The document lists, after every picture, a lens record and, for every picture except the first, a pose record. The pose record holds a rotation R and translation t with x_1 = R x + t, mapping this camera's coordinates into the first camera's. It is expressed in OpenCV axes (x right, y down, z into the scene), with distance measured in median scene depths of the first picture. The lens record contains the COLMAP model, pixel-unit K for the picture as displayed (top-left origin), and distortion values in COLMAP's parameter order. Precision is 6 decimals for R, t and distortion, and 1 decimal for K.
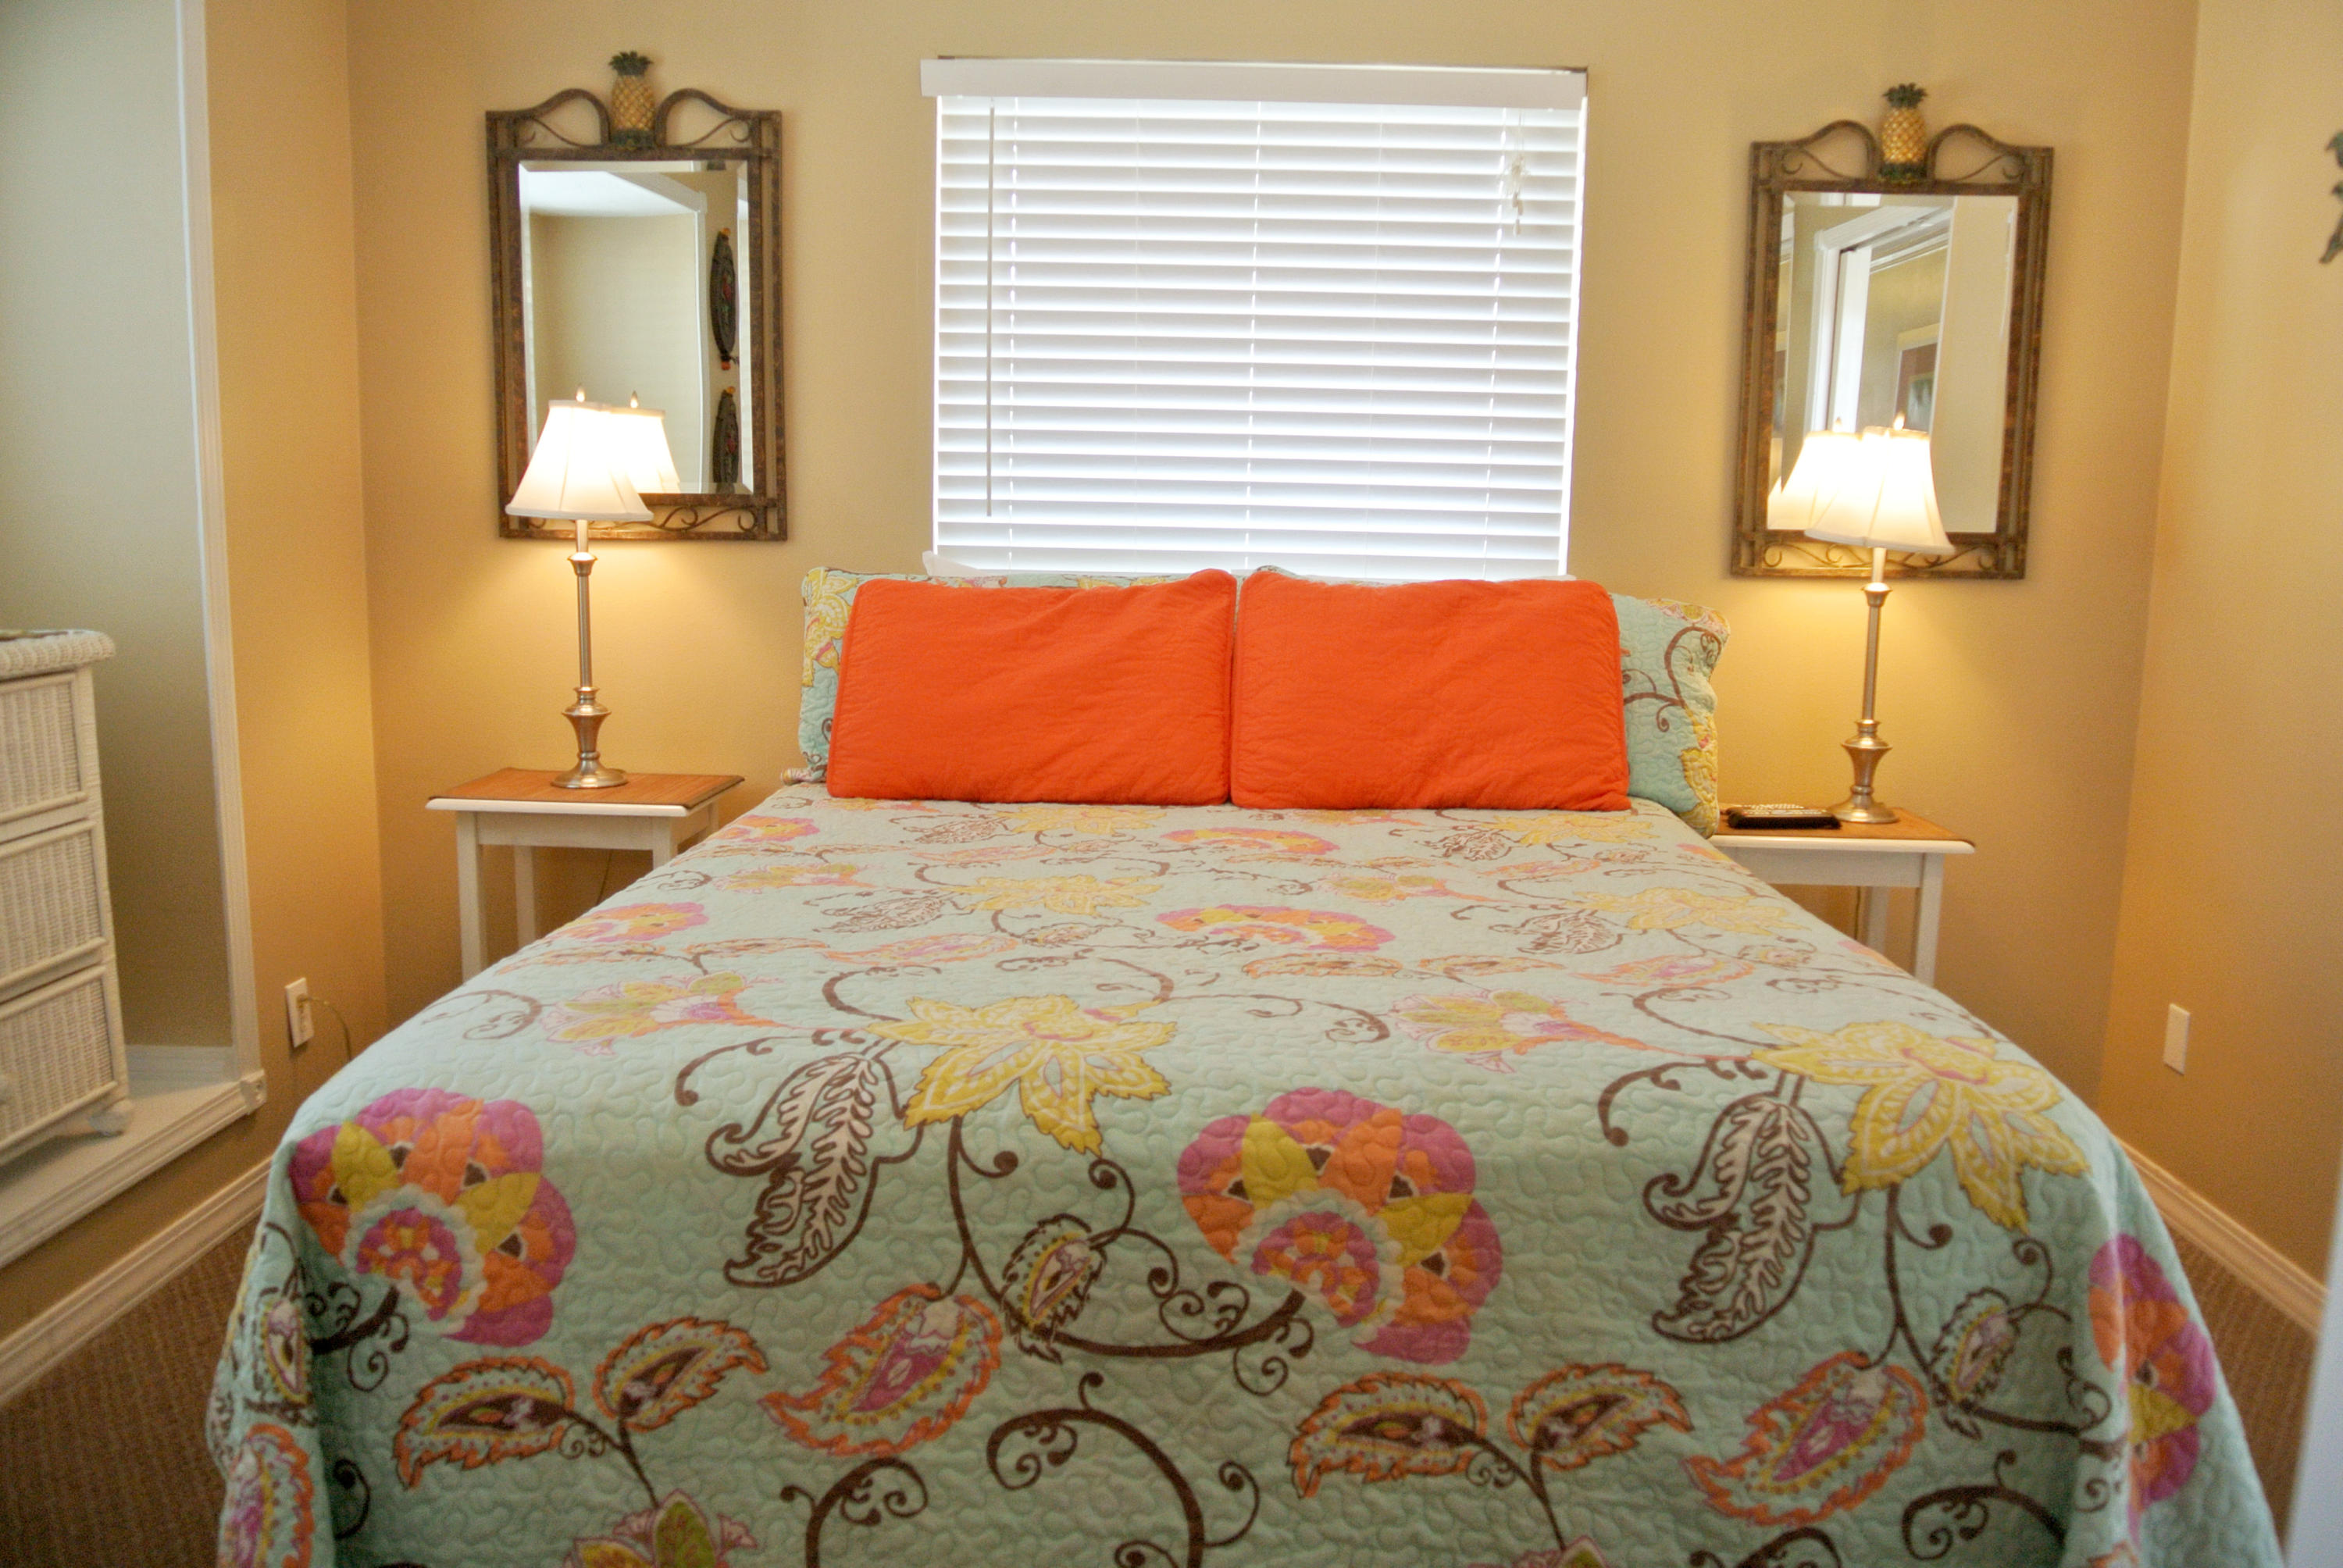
lens RADIAL K [[1822.4, 0, 1190.4], [0, 1822.4, 794.0], [0, 0, 1]] dist [-0.089709, 0.040792]
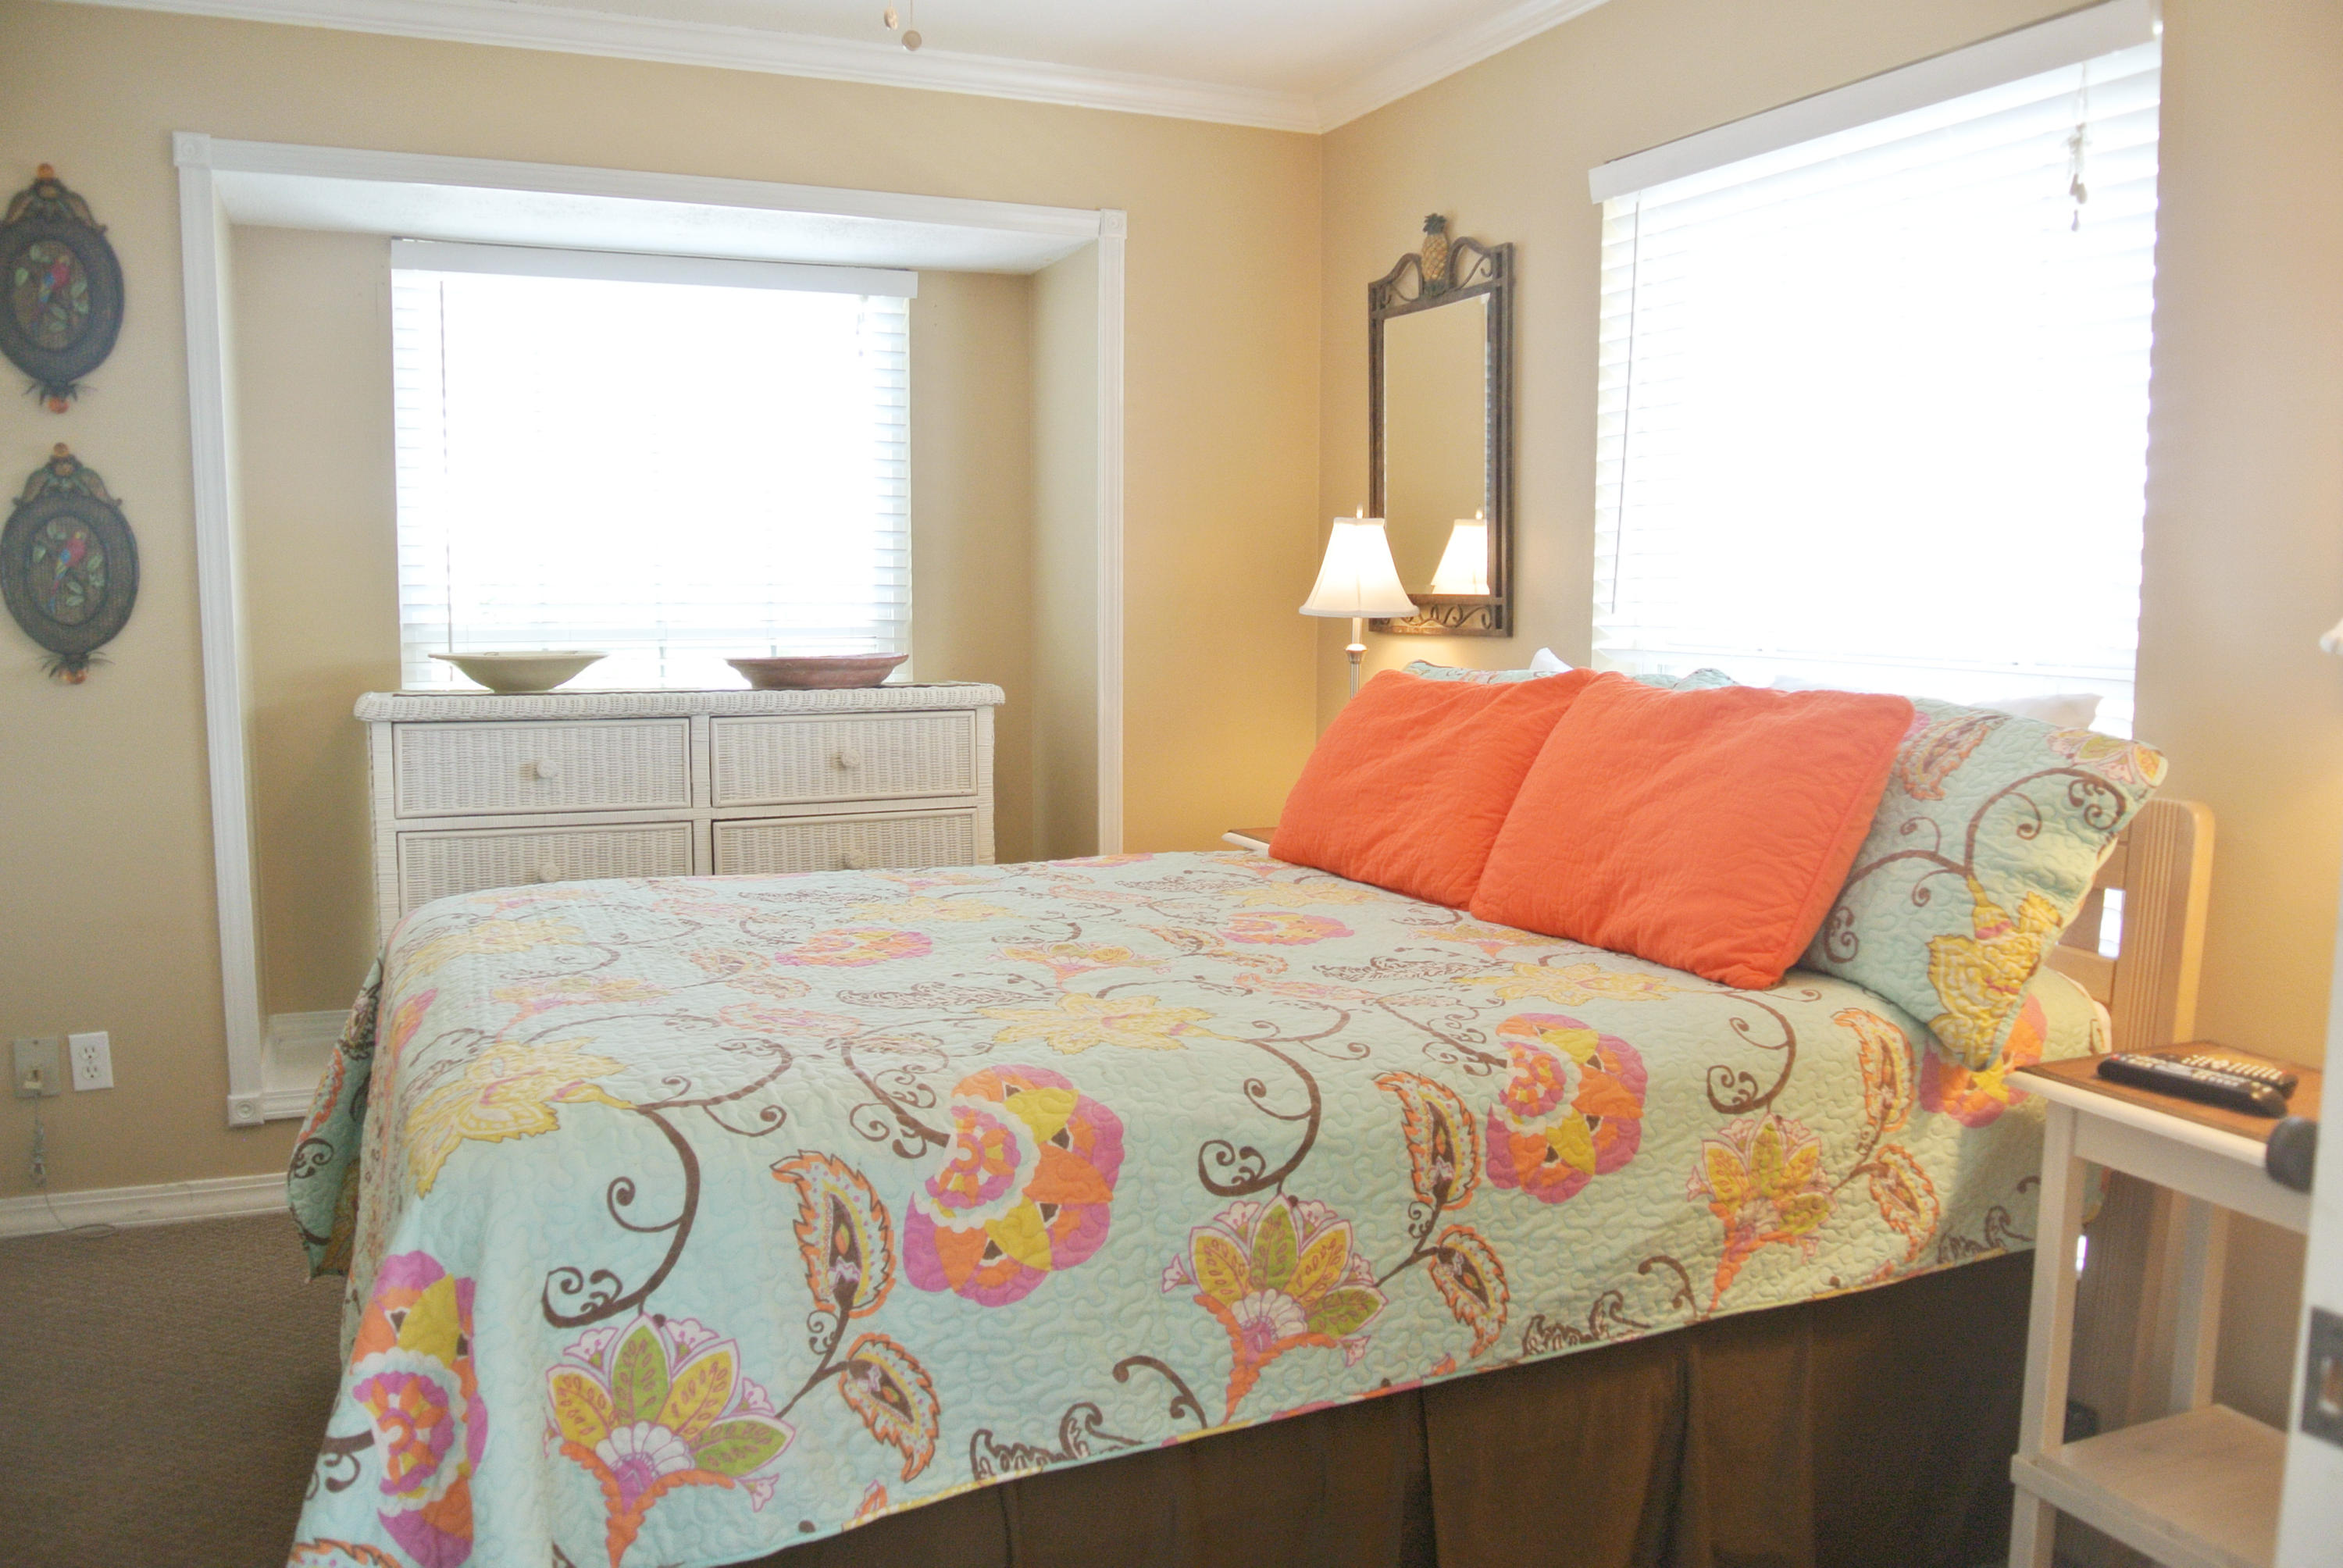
lens RADIAL K [[1822.4, 0, 1190.4], [0, 1822.4, 794.0], [0, 0, 1]] dist [-0.089709, 0.040792]
pose [[0.419879, 0.085299, -0.903563, 0.773783], [-0.136534, 0.990180, 0.030029, -0.059991], [0.897251, 0.110759, 0.427402, 0.429074]]
